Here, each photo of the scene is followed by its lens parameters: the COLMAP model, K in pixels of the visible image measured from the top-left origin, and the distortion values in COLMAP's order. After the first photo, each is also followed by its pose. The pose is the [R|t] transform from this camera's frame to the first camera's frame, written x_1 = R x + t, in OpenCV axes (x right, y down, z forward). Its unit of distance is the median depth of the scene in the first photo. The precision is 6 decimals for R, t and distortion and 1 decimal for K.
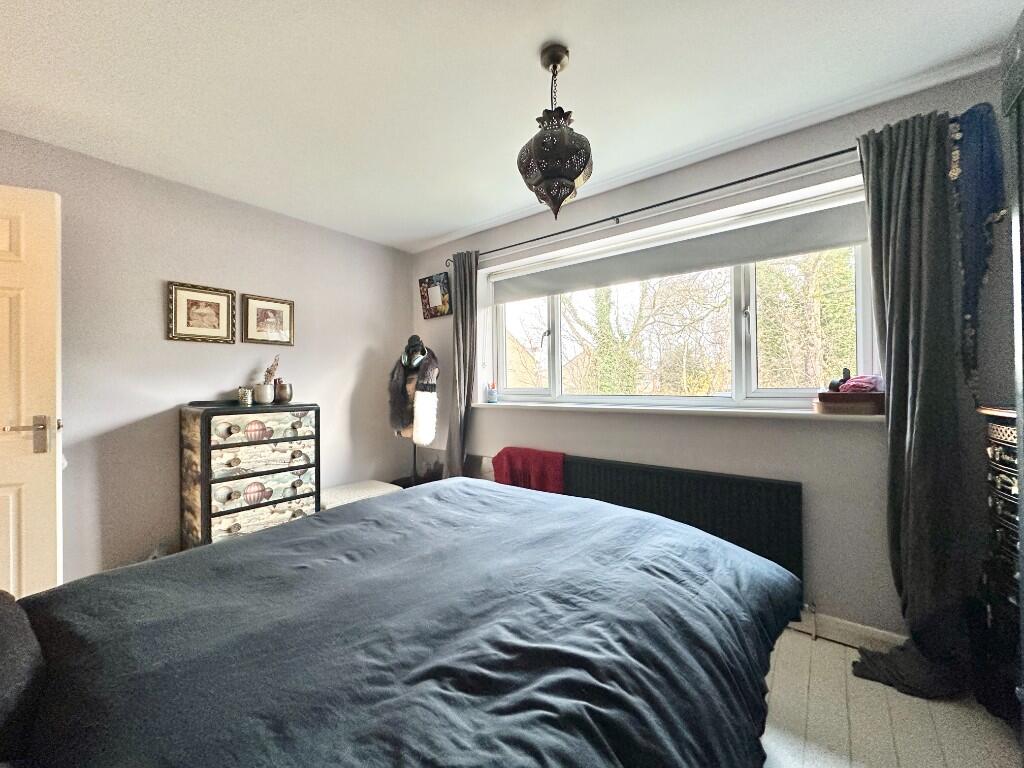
lens RADIAL K [[409.4, 0, 512.0], [0, 409.4, 384.0], [0, 0, 1]] dist [0.001332, 0.000134]
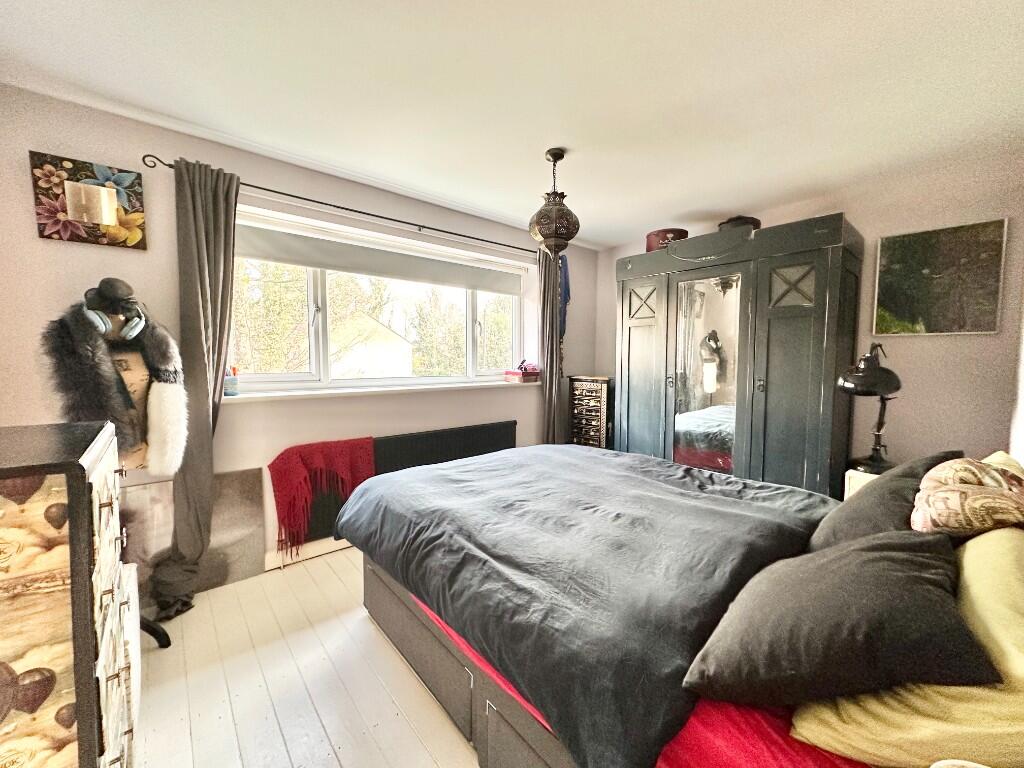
lens RADIAL K [[409.4, 0, 512.0], [0, 409.4, 384.0], [0, 0, 1]] dist [0.001332, 0.000134]
pose [[0.188263, -0.050393, 0.980825, -0.691659], [-0.004414, 0.998629, 0.052155, -0.013930], [-0.982109, -0.014148, 0.187782, 0.411658]]
